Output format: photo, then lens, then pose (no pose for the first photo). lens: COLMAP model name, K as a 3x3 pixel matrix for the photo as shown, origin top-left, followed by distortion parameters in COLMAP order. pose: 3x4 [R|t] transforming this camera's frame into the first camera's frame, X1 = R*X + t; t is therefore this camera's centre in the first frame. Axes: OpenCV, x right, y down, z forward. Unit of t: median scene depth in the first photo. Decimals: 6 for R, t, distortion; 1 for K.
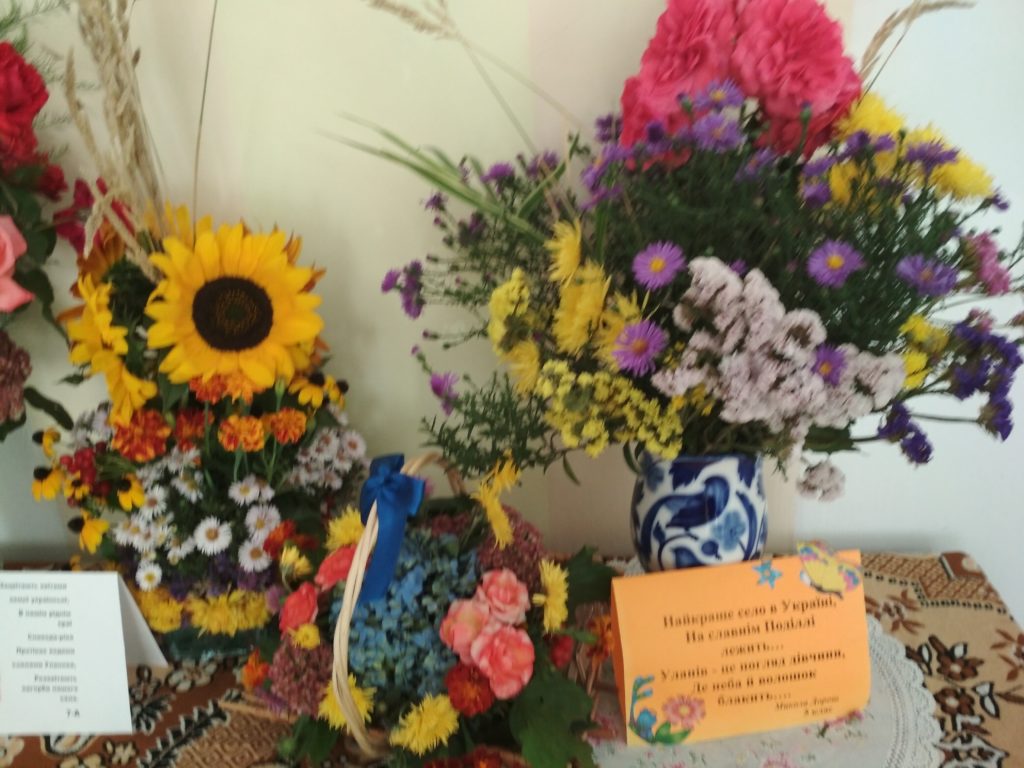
lens RADIAL K [[918.4, 0, 512.0], [0, 918.4, 384.0], [0, 0, 1]] dist [0.104818, -0.205167]
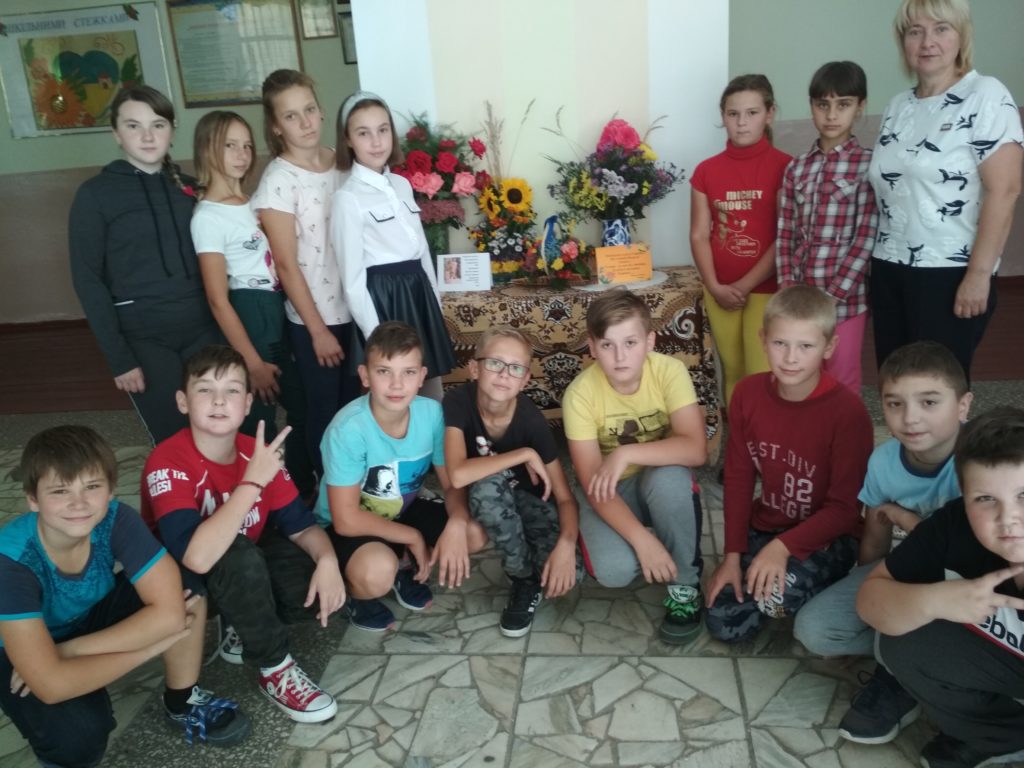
lens RADIAL K [[915.1, 0, 512.0], [0, 915.1, 384.0], [0, 0, 1]] dist [0.255679, -0.925289]
pose [[0.997361, -0.006228, -0.072341, 0.018906], [-0.002251, 0.993182, -0.116549, 1.417523], [0.072574, 0.116404, 0.990547, -3.532532]]
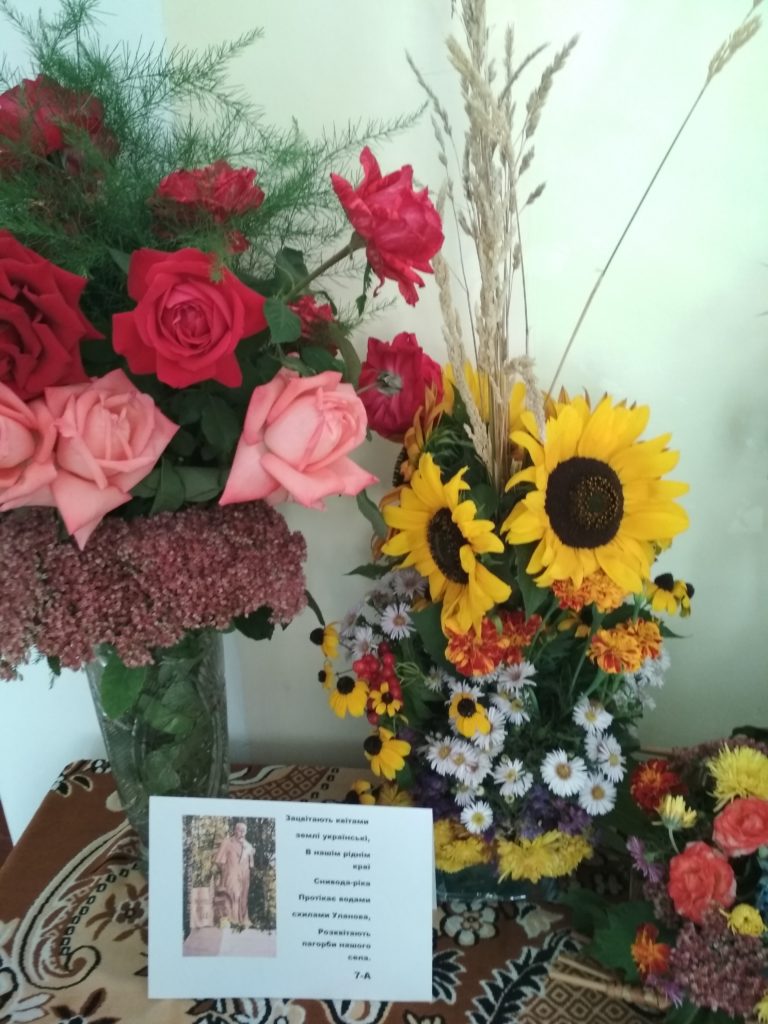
lens RADIAL K [[918.4, 0, 381.8], [0, 918.4, 507.5], [0, 0, 1]] dist [0.104818, -0.205167]
pose [[0.998652, 0.024003, -0.046012, -0.446329], [-0.025129, 0.999395, -0.024040, -0.046376], [0.045407, 0.025164, 0.998652, 0.166739]]
